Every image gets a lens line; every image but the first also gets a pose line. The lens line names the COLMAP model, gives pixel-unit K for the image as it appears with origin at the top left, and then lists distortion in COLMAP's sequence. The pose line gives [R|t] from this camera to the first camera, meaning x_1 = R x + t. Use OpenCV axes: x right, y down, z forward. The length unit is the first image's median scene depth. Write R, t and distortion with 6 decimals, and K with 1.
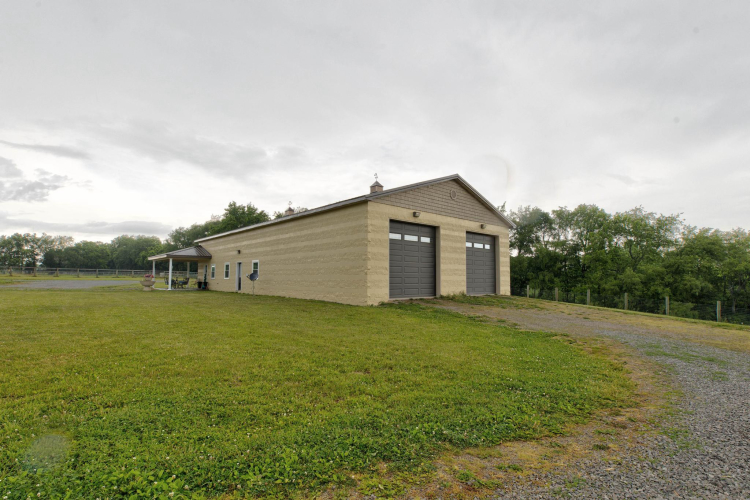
lens RADIAL K [[389.7, 0, 374.9], [0, 389.7, 252.4], [0, 0, 1]] dist [0.003980, 0.001018]
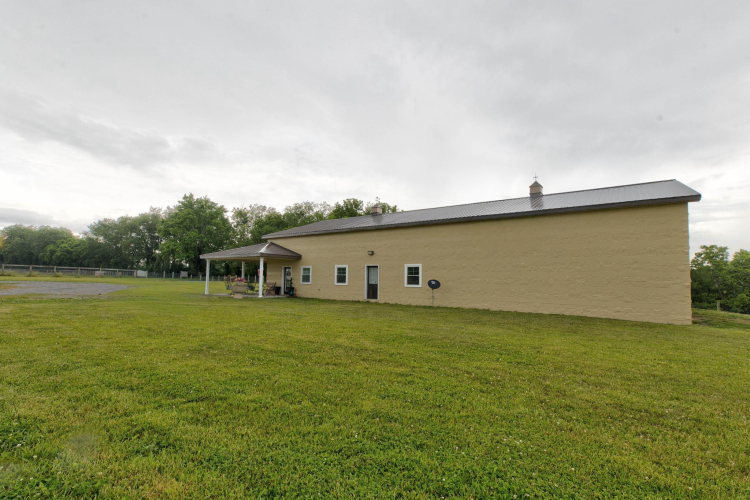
lens RADIAL K [[389.7, 0, 362.9], [0, 389.7, 252.9], [0, 0, 1]] dist [0.003980, 0.001018]
pose [[0.976493, 0.038138, 0.212148, -0.110174], [-0.035887, 0.999251, -0.014451, 0.002091], [-0.212541, 0.006498, 0.977131, 0.036052]]
